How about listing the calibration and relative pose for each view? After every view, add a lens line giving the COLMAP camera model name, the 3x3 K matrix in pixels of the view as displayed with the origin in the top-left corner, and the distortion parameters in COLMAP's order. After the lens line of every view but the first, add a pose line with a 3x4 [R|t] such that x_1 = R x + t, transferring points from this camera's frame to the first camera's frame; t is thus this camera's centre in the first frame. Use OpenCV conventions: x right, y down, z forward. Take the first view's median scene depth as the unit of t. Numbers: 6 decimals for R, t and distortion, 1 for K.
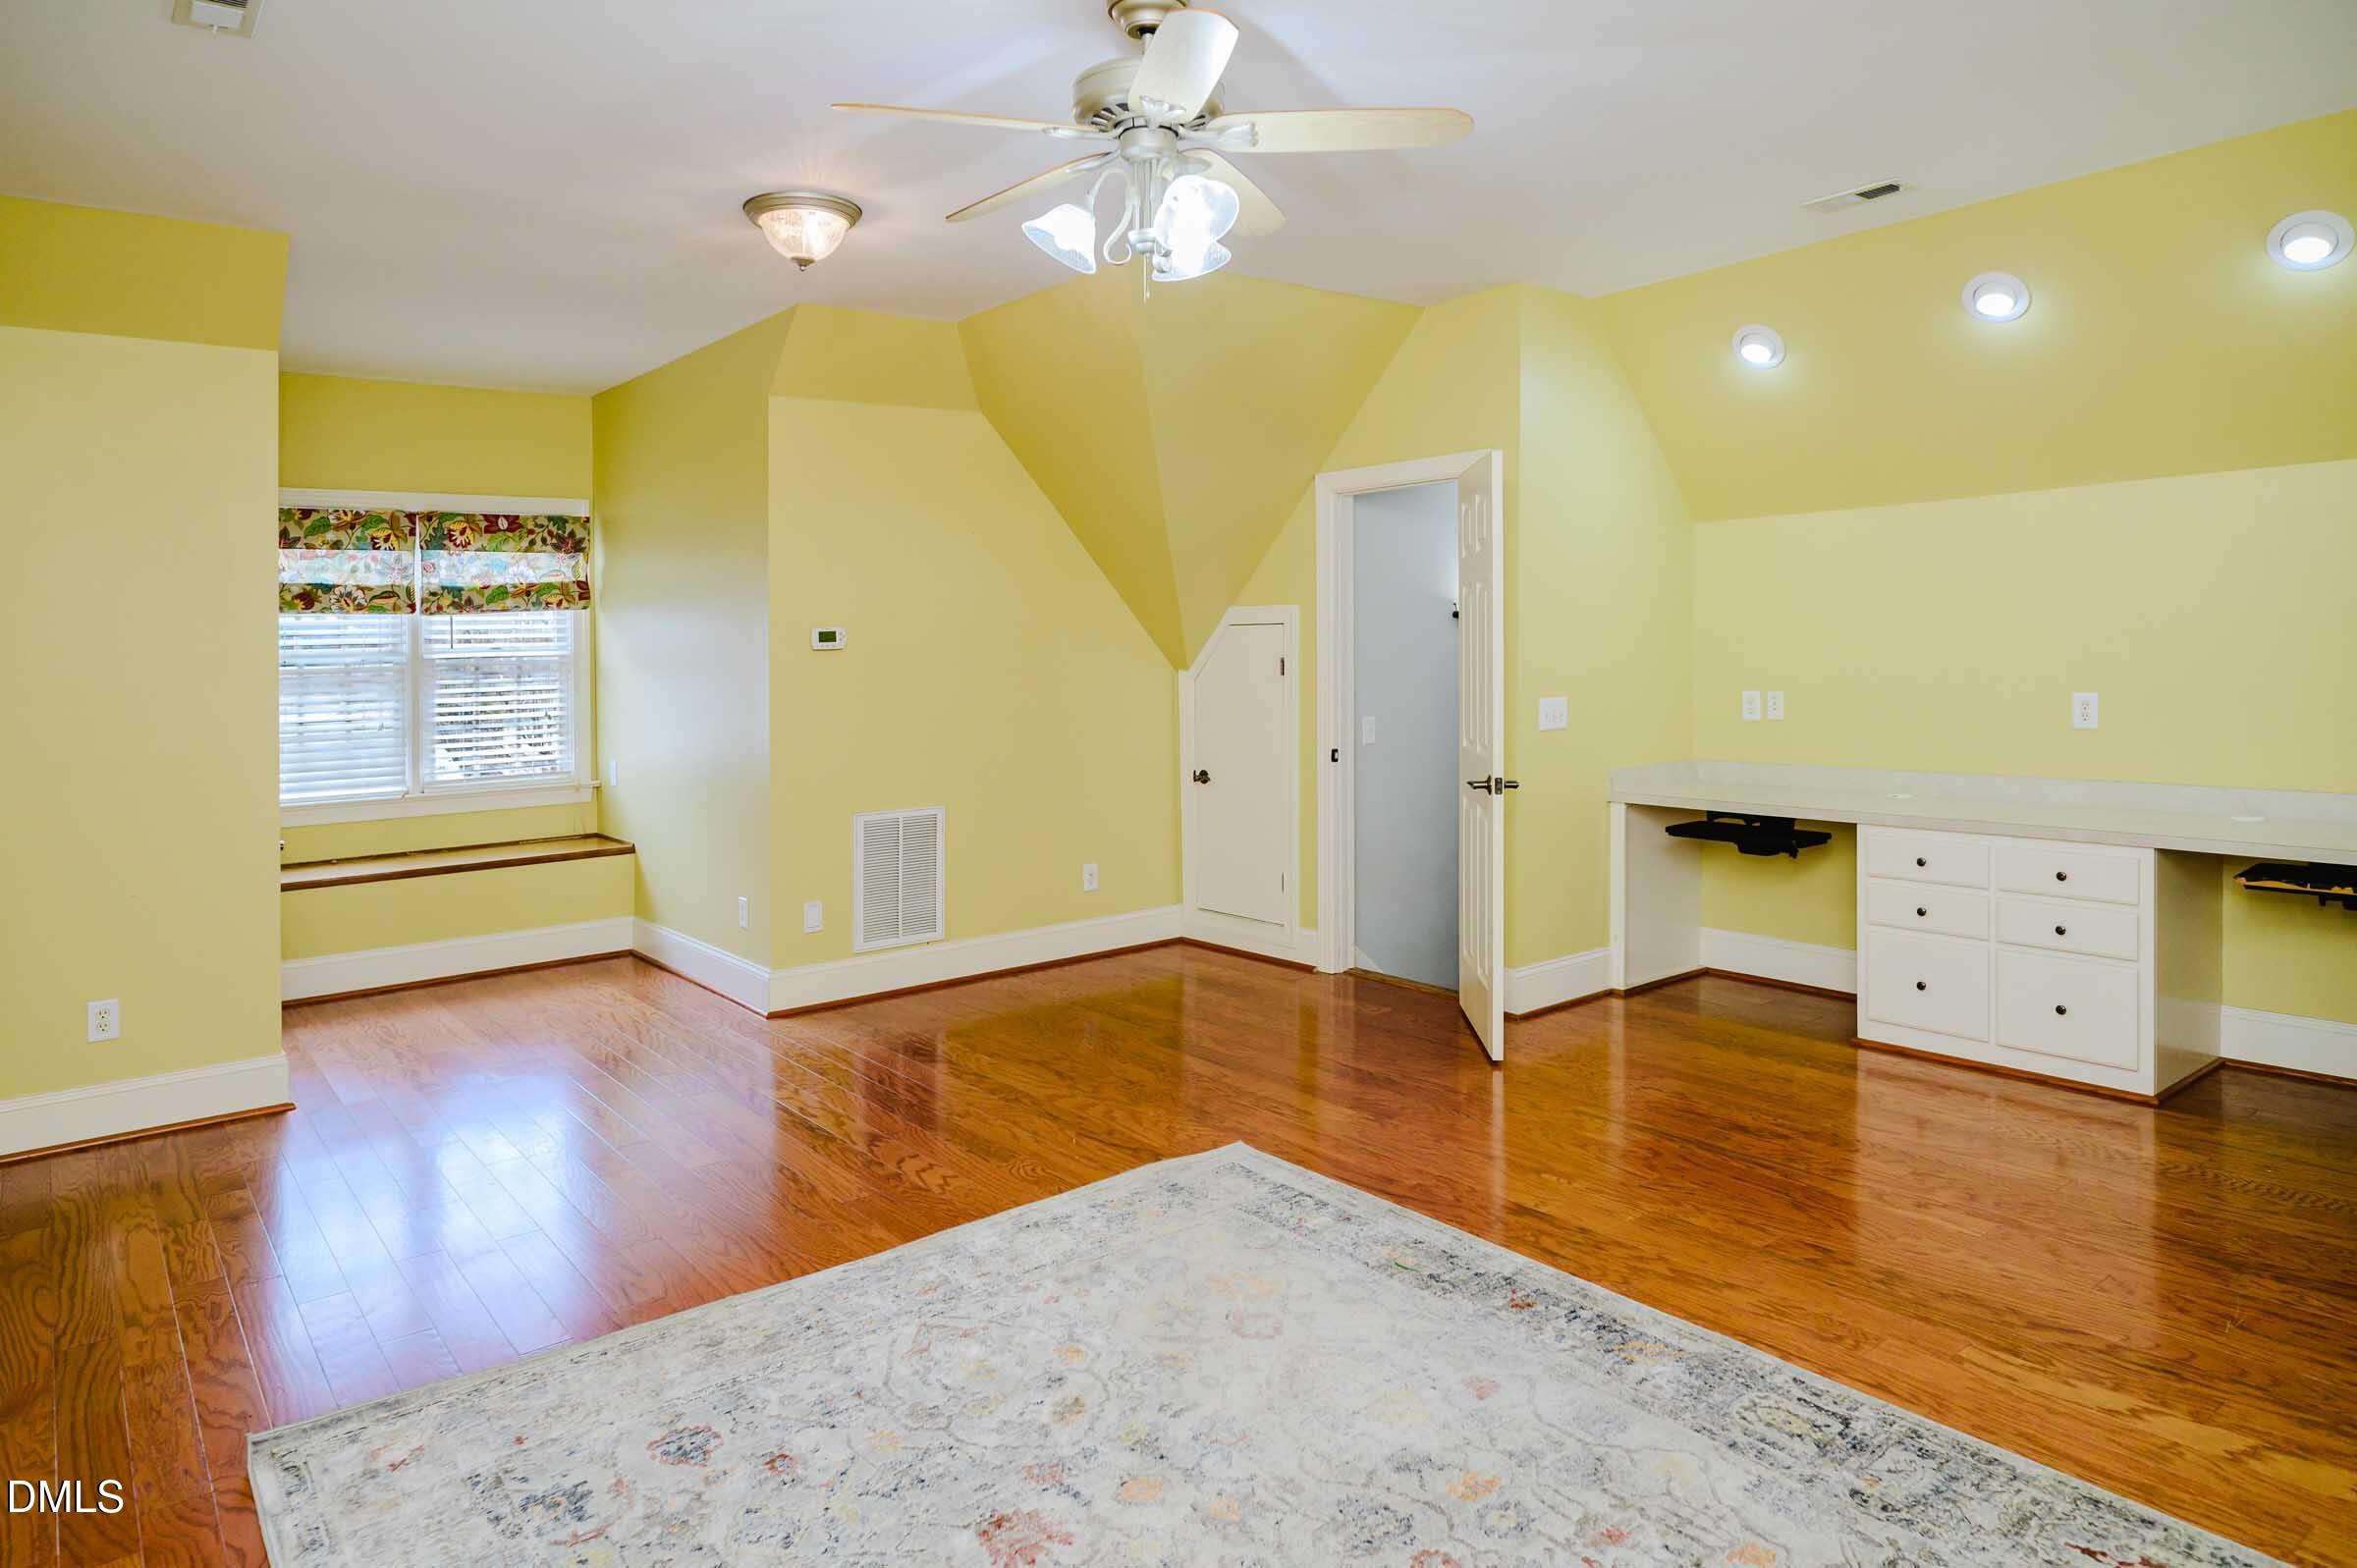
lens RADIAL K [[1432.7, 0, 1181.7], [0, 1432.7, 688.9], [0, 0, 1]] dist [-0.003472, -0.001727]
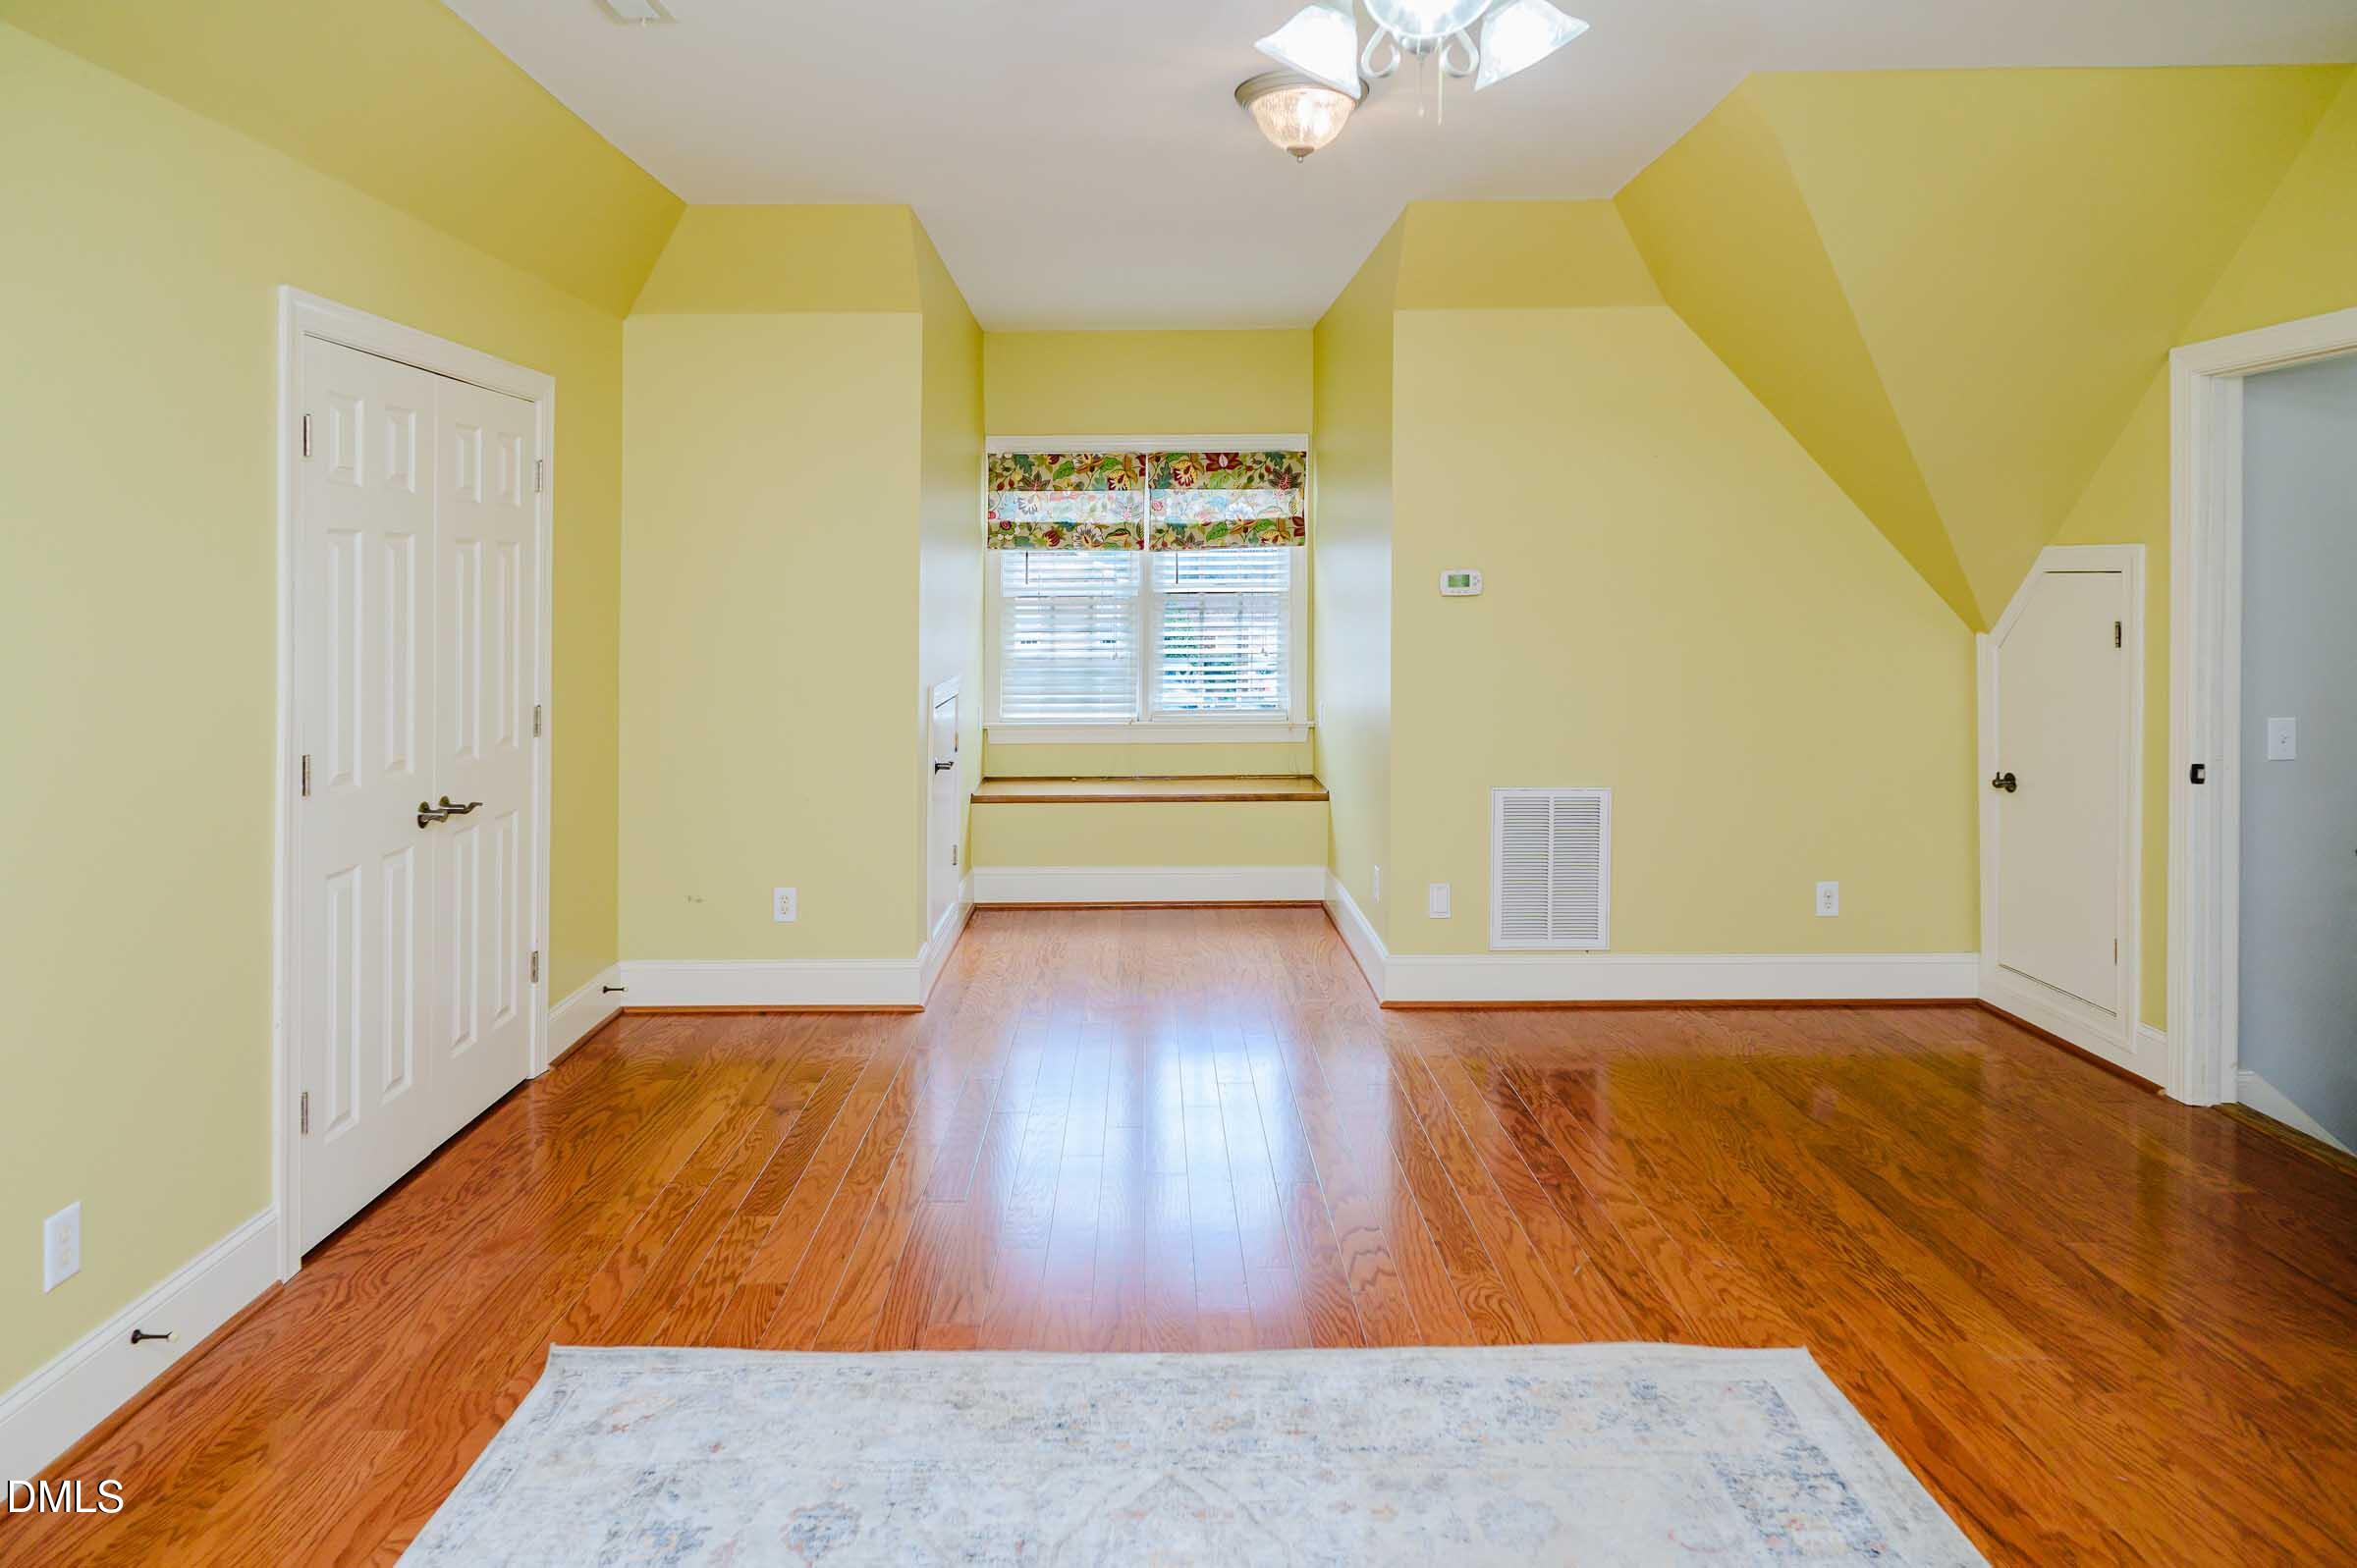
lens RADIAL K [[1464.6, 0, 1154.1], [0, 1464.6, 592.1], [0, 0, 1]] dist [-0.002582, -0.000257]
pose [[0.782671, 0.022799, -0.622018, 0.140284], [-0.033533, 0.999422, -0.005562, -0.016154], [0.621532, 0.025211, 0.782983, 0.166787]]
